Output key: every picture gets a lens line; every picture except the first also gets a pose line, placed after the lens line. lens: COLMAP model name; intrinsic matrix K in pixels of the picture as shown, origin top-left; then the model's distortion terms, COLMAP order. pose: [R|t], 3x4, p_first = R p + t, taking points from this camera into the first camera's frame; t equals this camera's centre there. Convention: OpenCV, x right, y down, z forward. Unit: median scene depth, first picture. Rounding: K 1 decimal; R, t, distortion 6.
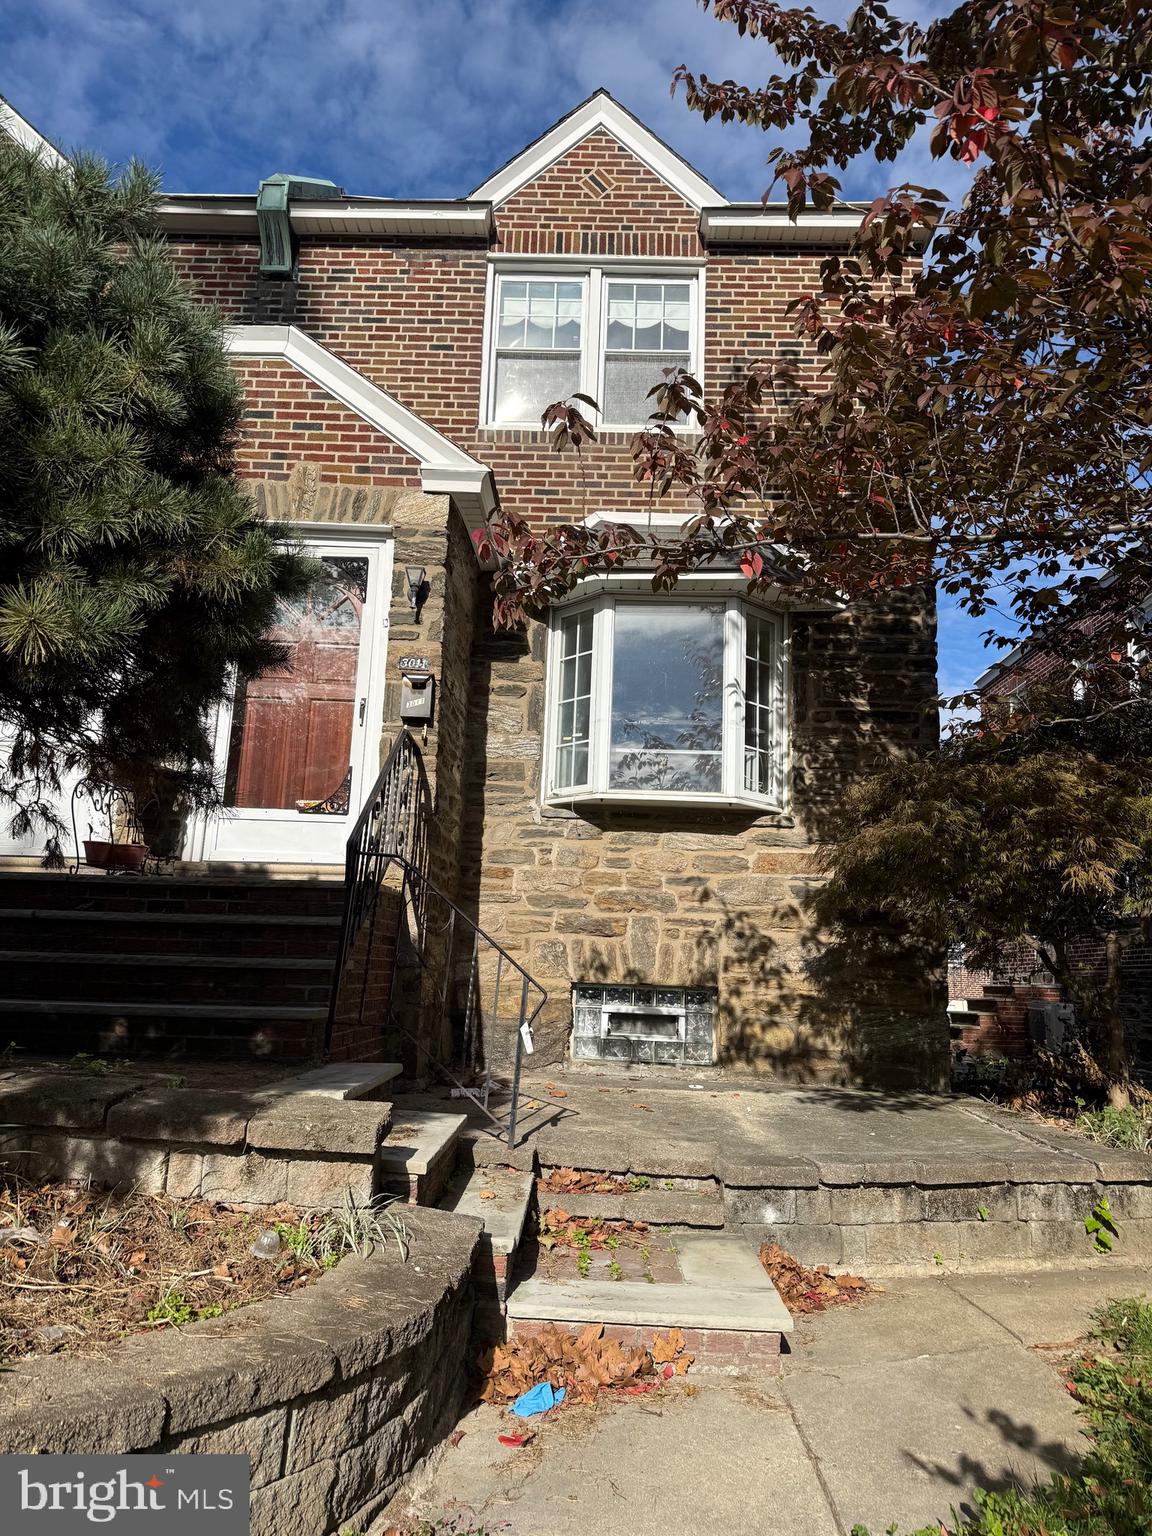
lens RADIAL K [[1068.5, 0, 583.2], [0, 1068.5, 776.2], [0, 0, 1]] dist [0.072528, -0.091676]
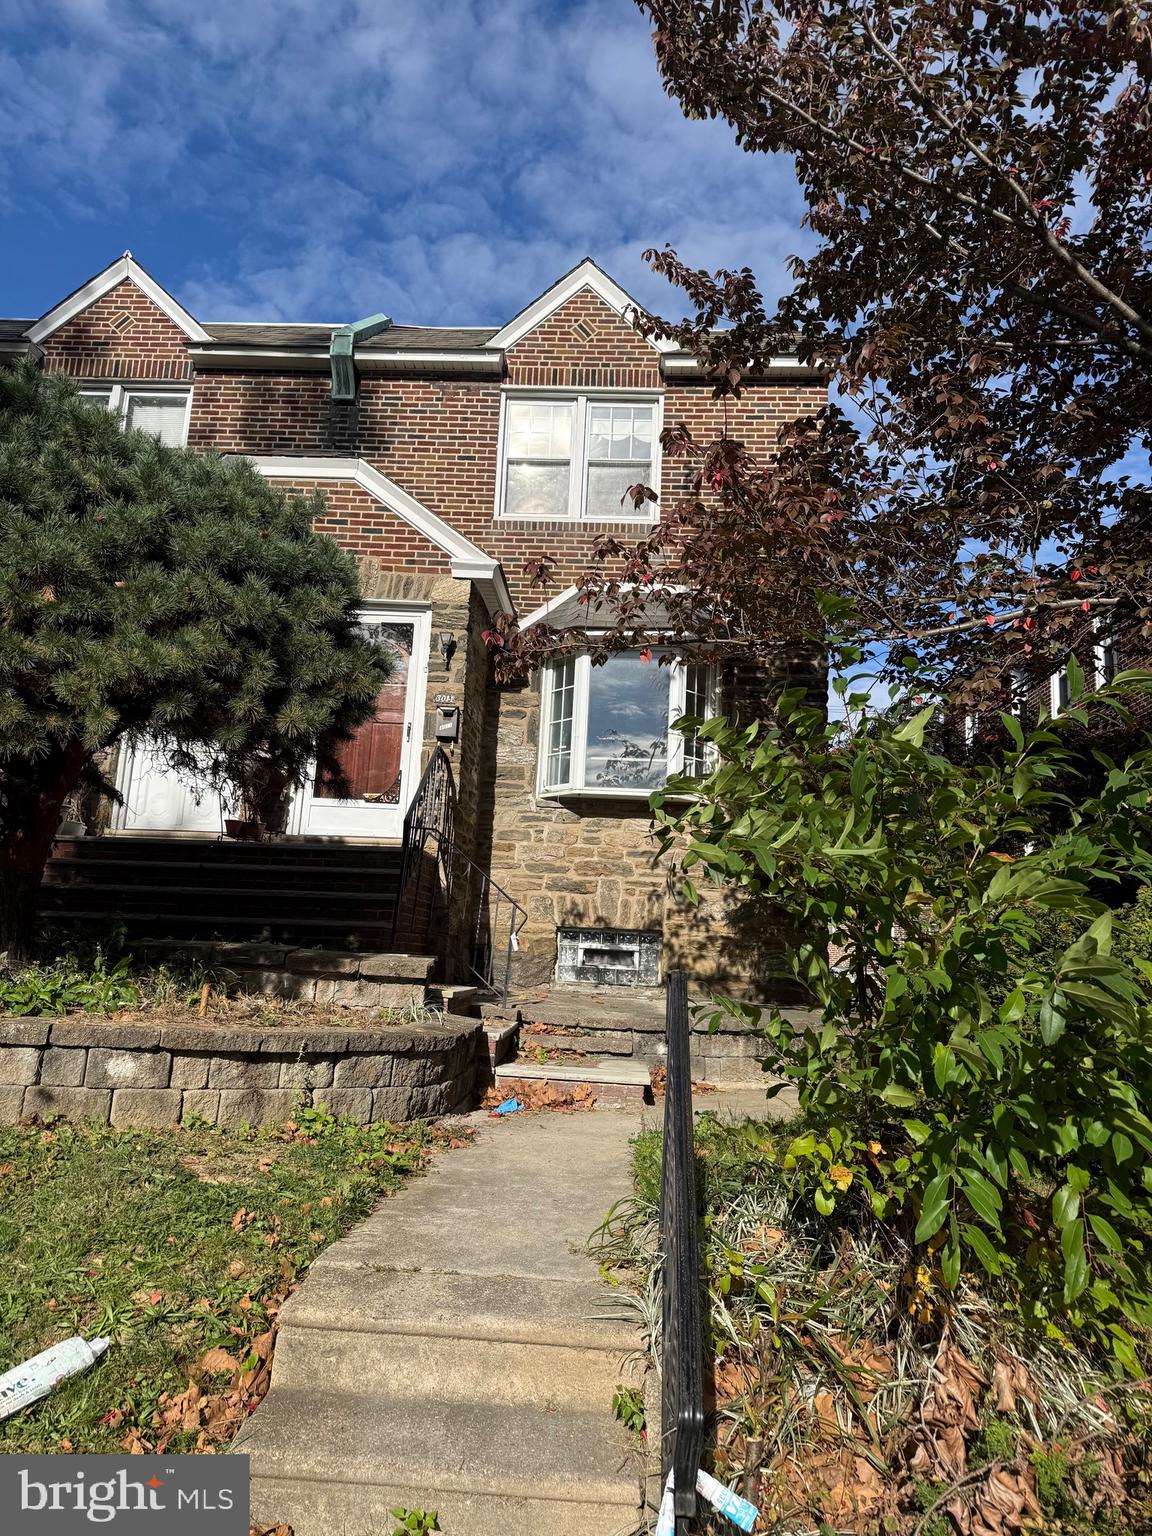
lens RADIAL K [[1068.5, 0, 574.9], [0, 1068.5, 781.0], [0, 0, 1]] dist [0.072528, -0.091676]
pose [[0.999461, 0.006524, -0.032189, 0.055839], [-0.006192, 0.999927, 0.010397, -0.009884], [0.032254, -0.010192, 0.999428, -0.381417]]
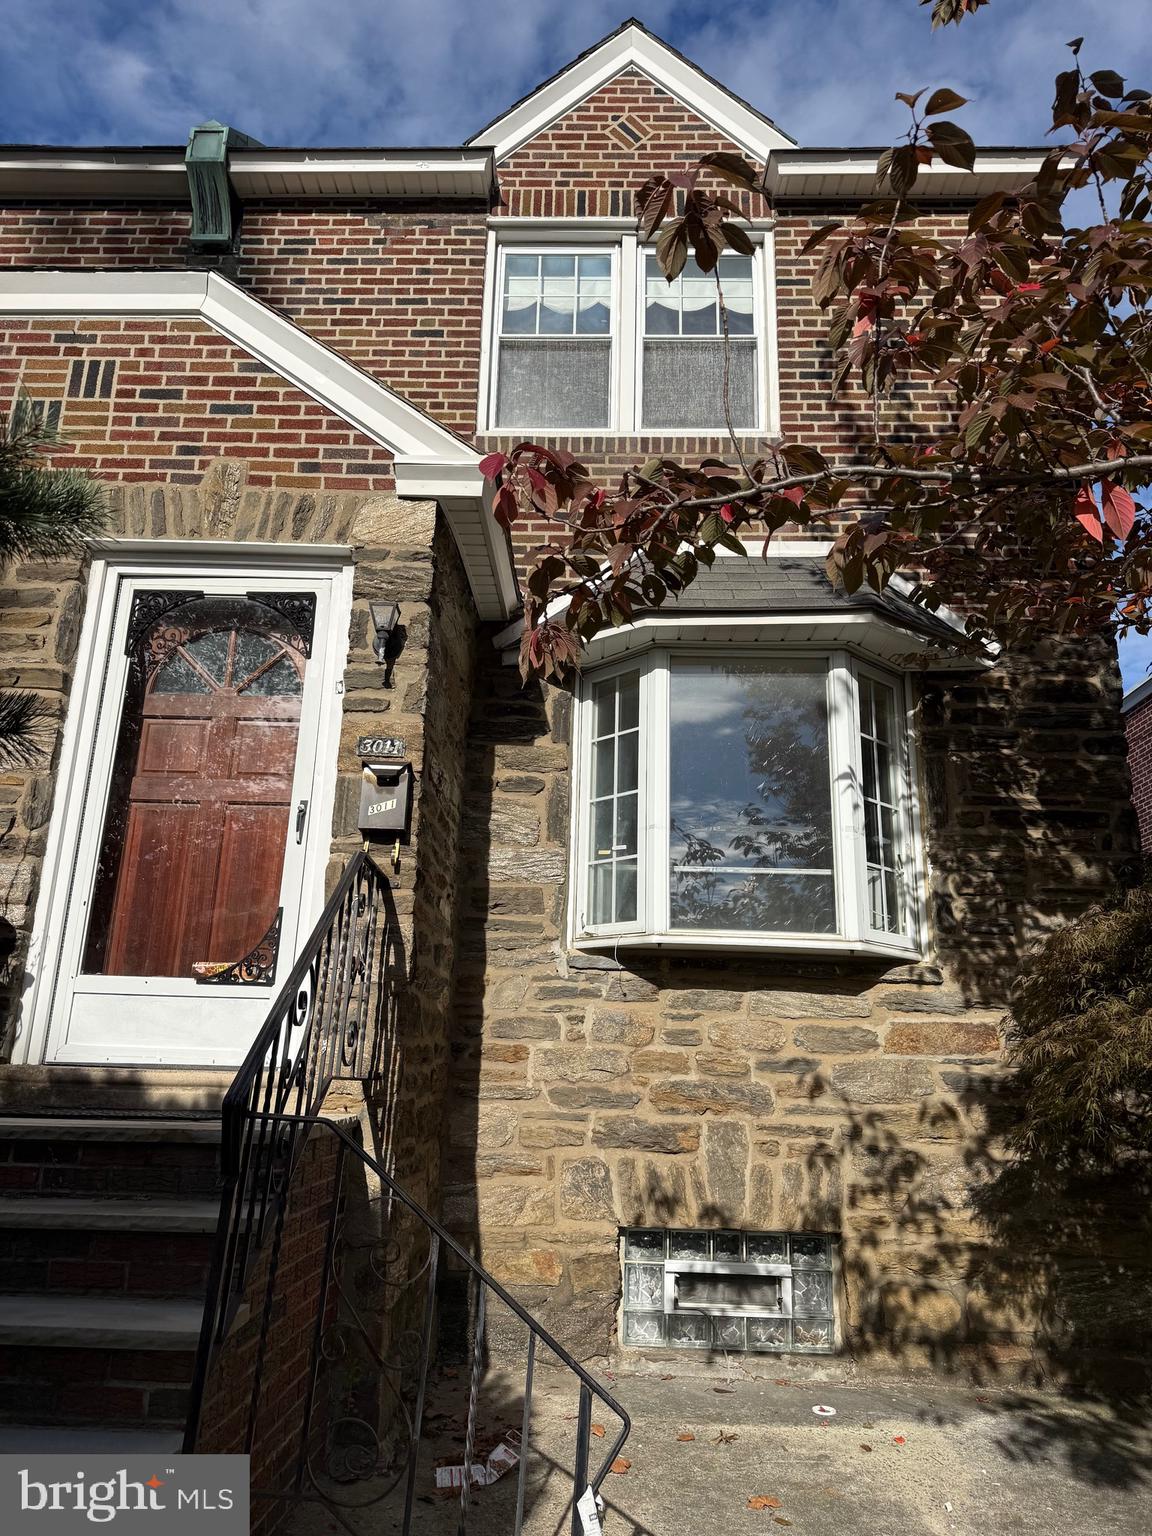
lens RADIAL K [[1068.5, 0, 567.7], [0, 1068.5, 771.6], [0, 0, 1]] dist [0.072528, -0.091676]
pose [[0.999929, -0.010064, -0.006403, -0.035297], [0.009465, 0.996123, -0.087464, -0.028540], [0.007259, 0.087397, 0.996147, 0.310299]]
